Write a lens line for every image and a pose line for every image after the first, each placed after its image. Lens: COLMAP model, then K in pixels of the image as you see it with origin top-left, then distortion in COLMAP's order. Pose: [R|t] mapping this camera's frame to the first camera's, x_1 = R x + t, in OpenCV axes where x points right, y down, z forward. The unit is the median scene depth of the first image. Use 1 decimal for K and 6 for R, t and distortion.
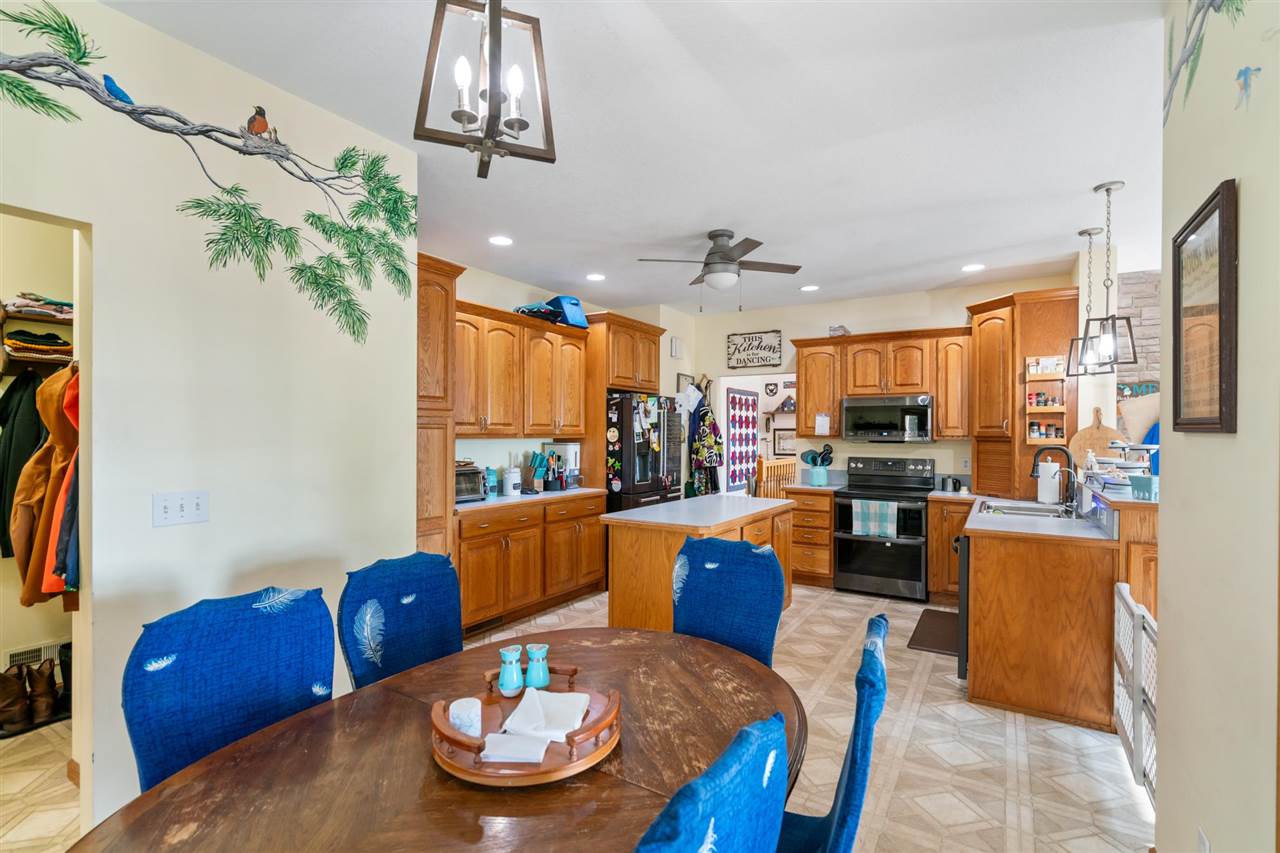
lens RADIAL K [[590.2, 0, 635.5], [0, 590.2, 430.7], [0, 0, 1]] dist [0.000217, -0.000023]
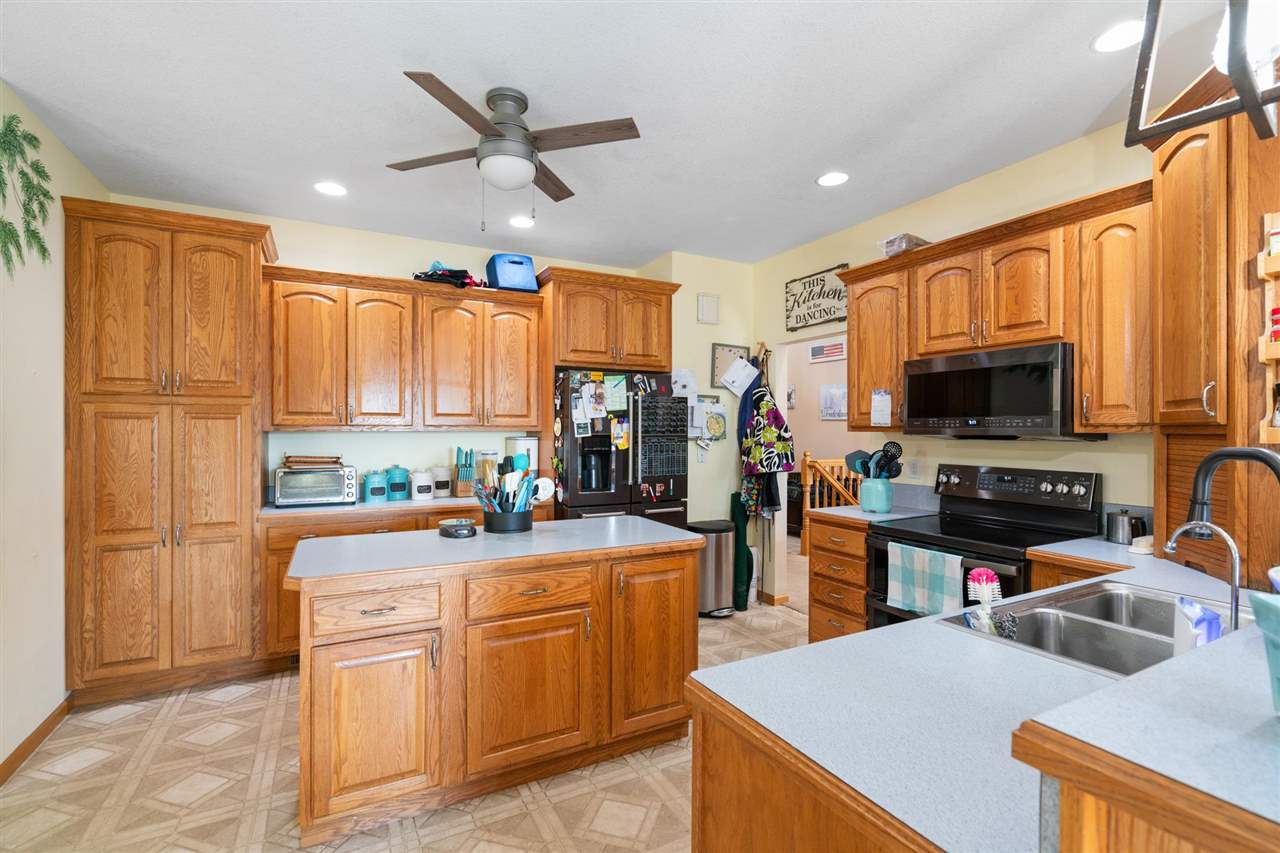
lens RADIAL K [[575.5, 0, 640.0], [0, 575.5, 426.5], [0, 0, 1]] dist [-0.000796, -0.000147]
pose [[0.869216, -0.005702, -0.494400, 0.405943], [0.004437, 0.999983, -0.003731, 0.009368], [0.494413, 0.001049, 0.869227, 0.392854]]
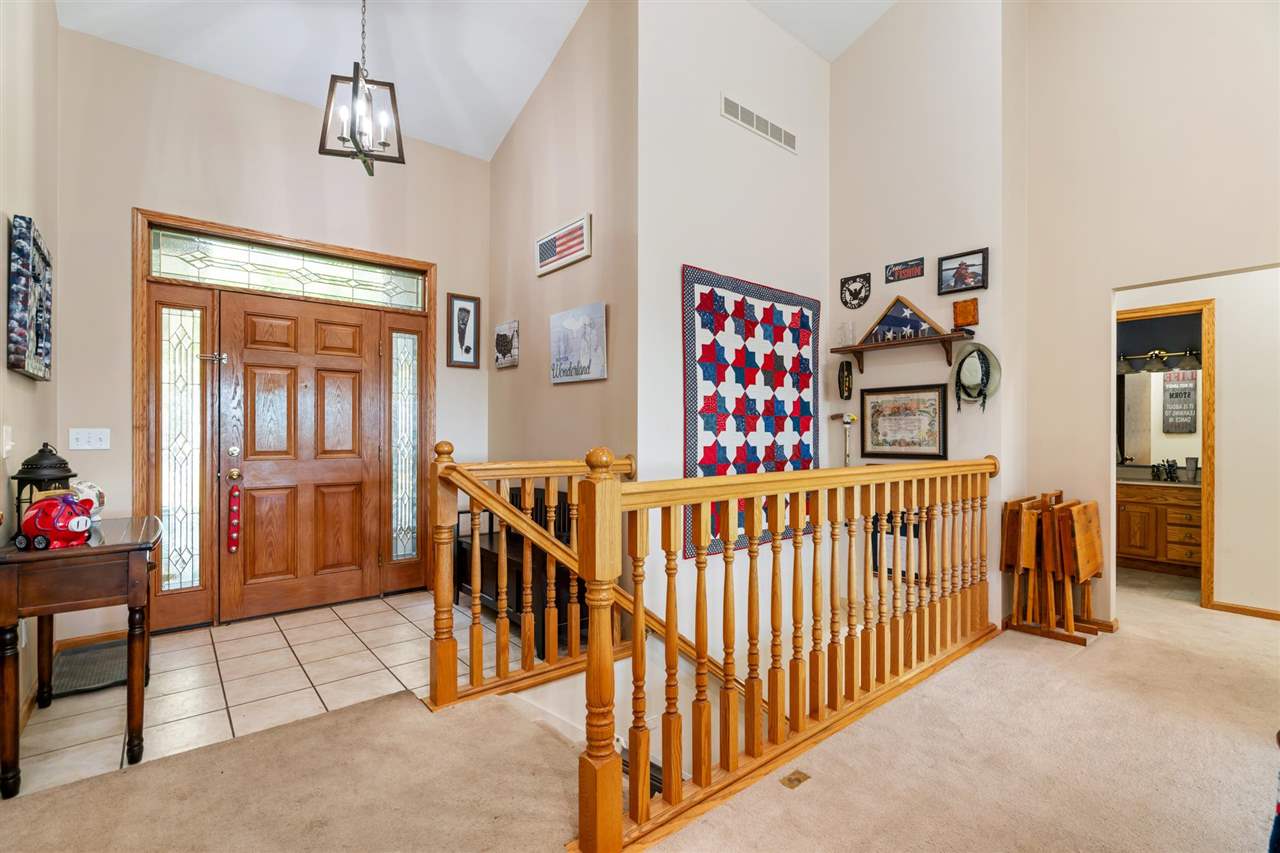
lens RADIAL K [[575.5, 0, 640.0], [0, 575.5, 426.5], [0, 0, 1]] dist [-0.000796, -0.000147]
pose [[0.952422, -0.005810, -0.304727, 0.414395], [0.003751, 0.999966, -0.007340, 0.046342], [0.304760, 0.005848, 0.952411, 1.162146]]
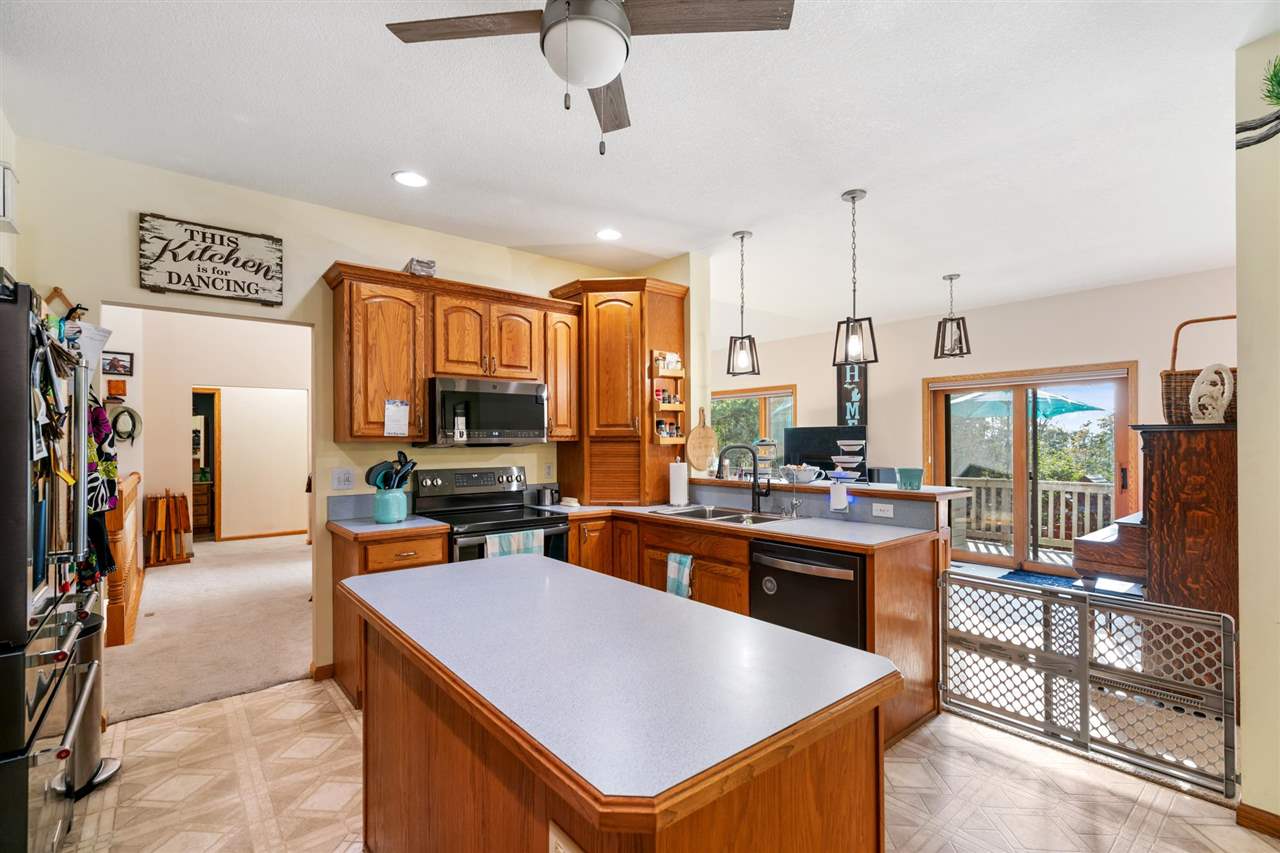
lens RADIAL K [[578.5, 0, 641.9], [0, 578.5, 442.2], [0, 0, 1]] dist [0.001027, 0.000377]
pose [[0.314202, -0.010716, 0.949296, -0.167095], [0.003072, 0.999943, 0.010271, 0.008580], [-0.949351, -0.000311, 0.314217, 0.602289]]
